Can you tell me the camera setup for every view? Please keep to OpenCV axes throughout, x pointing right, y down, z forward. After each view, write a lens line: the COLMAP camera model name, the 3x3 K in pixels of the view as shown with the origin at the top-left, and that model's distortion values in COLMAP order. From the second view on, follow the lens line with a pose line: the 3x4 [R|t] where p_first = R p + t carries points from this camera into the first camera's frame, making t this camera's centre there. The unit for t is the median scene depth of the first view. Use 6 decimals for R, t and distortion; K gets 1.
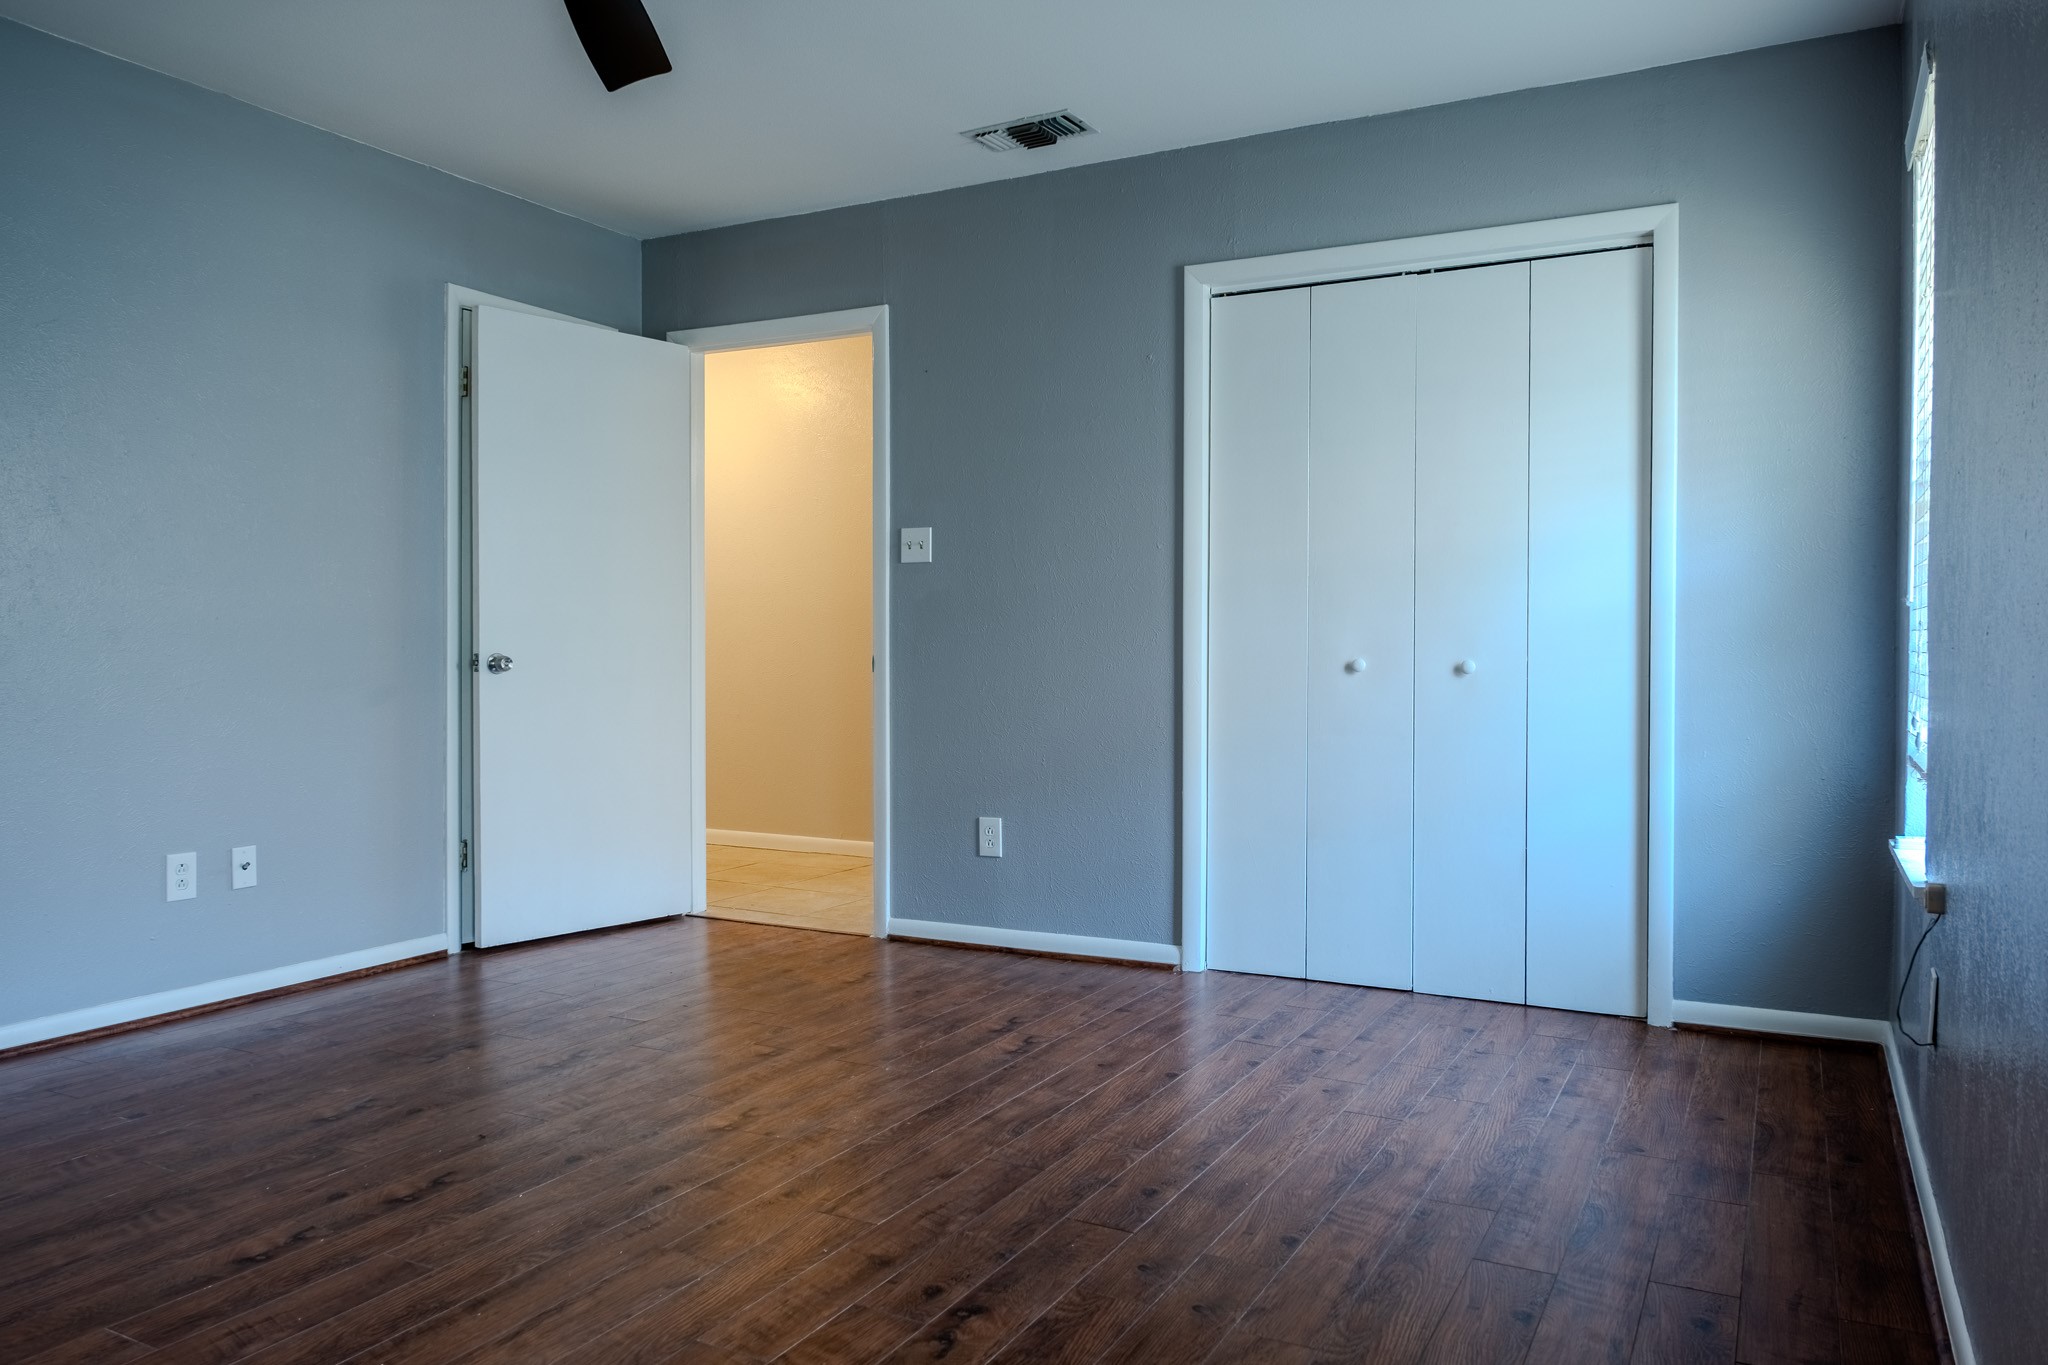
lens RADIAL K [[1401.0, 0, 1020.3], [0, 1401.0, 687.5], [0, 0, 1]] dist [0.073155, -0.001365]
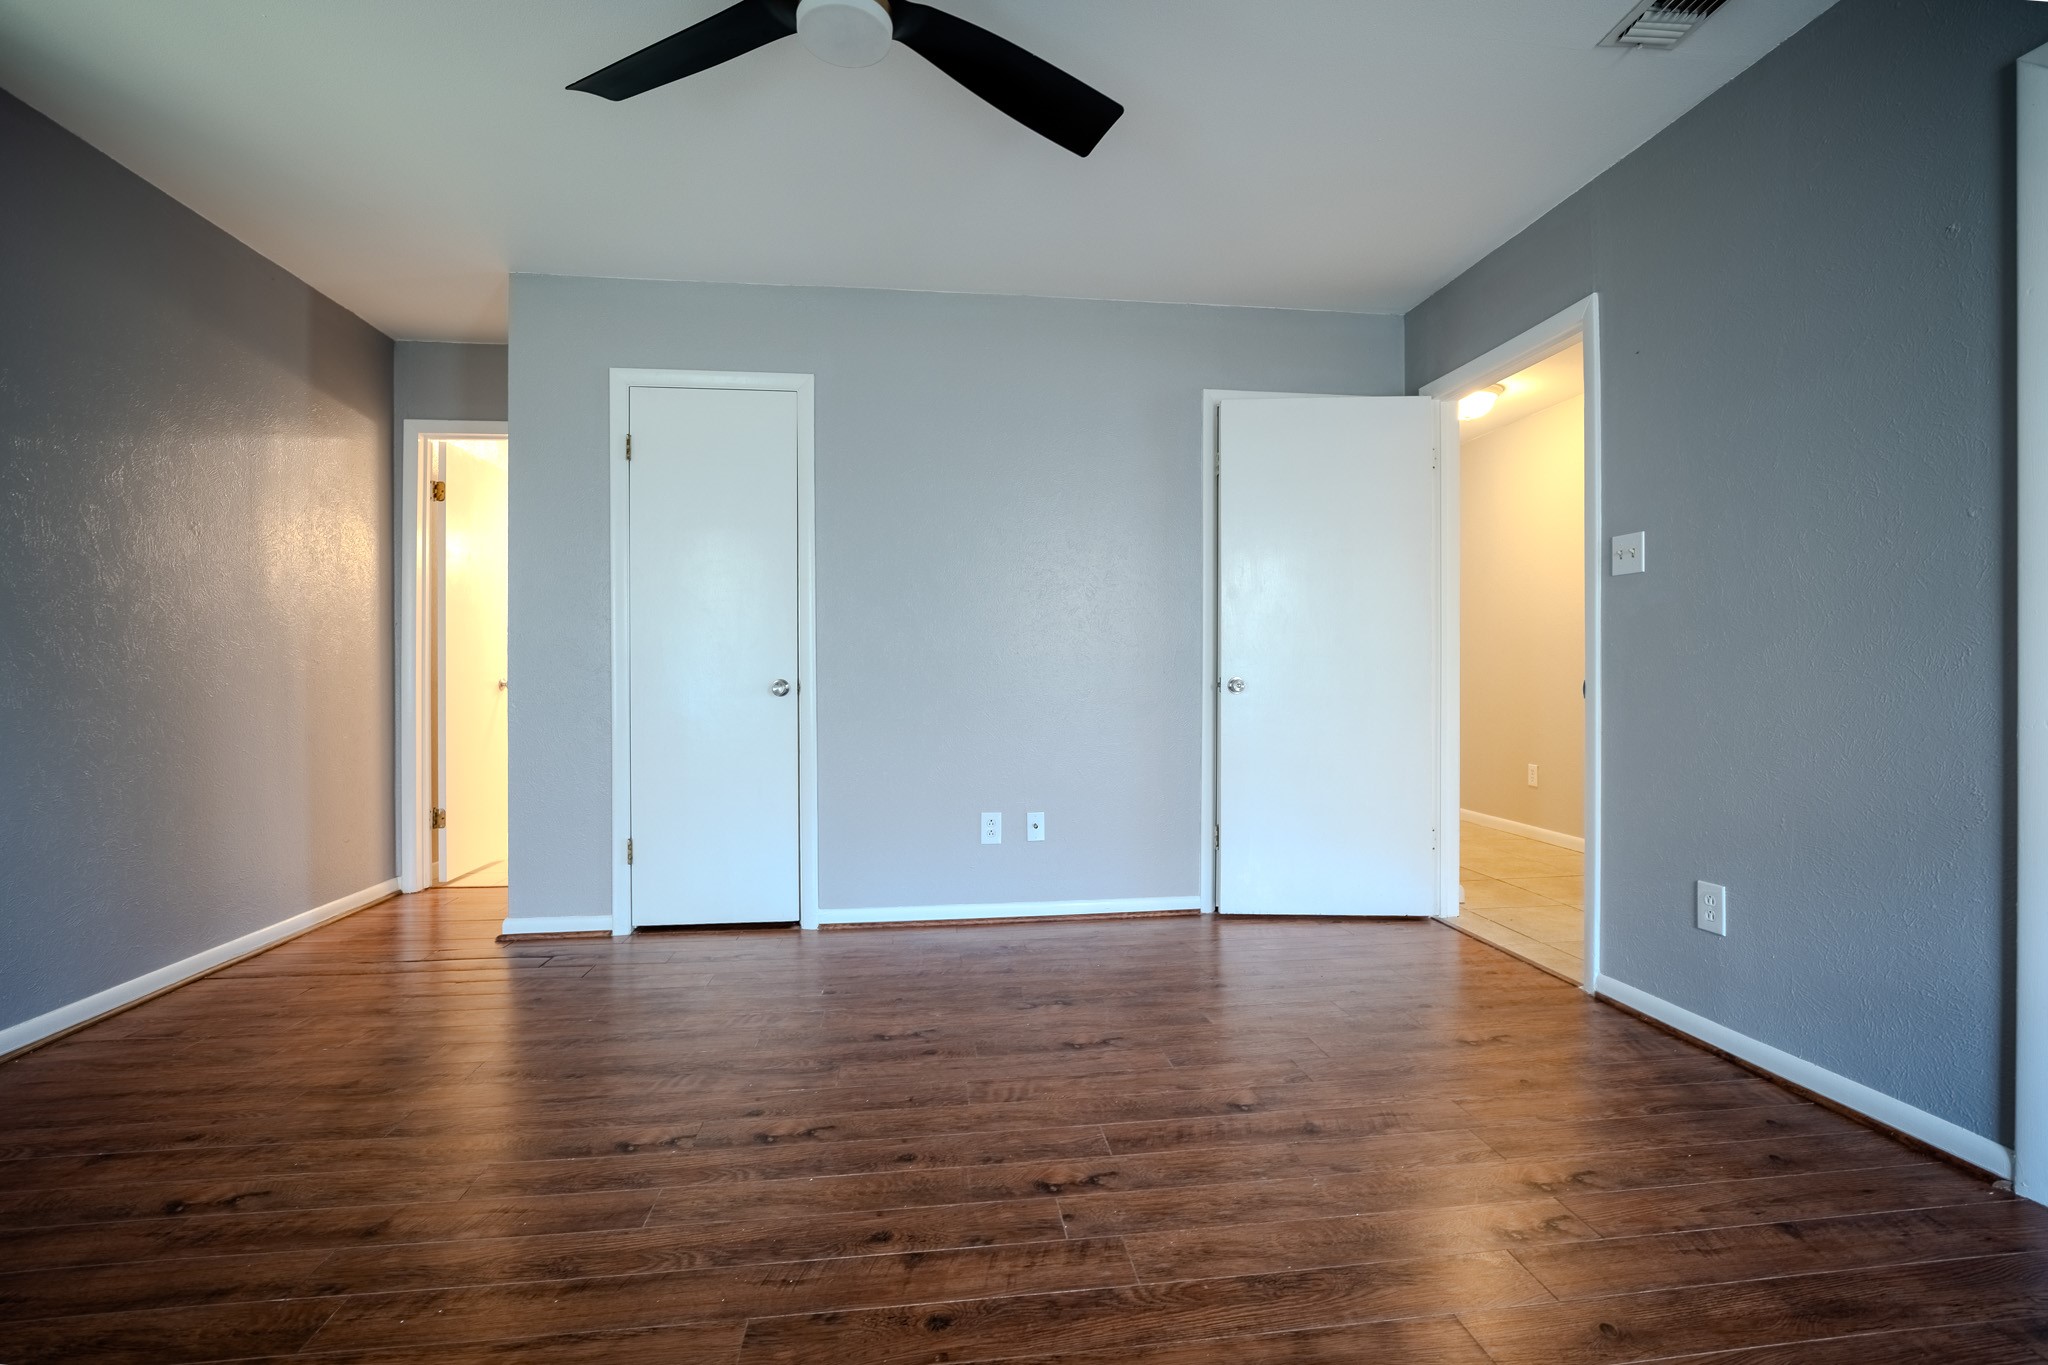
lens RADIAL K [[910.9, 0, 1029.8], [0, 910.9, 680.0], [0, 0, 1]] dist [-0.016185, 0.002888]
pose [[0.594813, 0.003298, -0.803857, 0.172890], [-0.018241, 0.999789, -0.009396, -0.012152], [0.803657, 0.020253, 0.594748, 0.408427]]
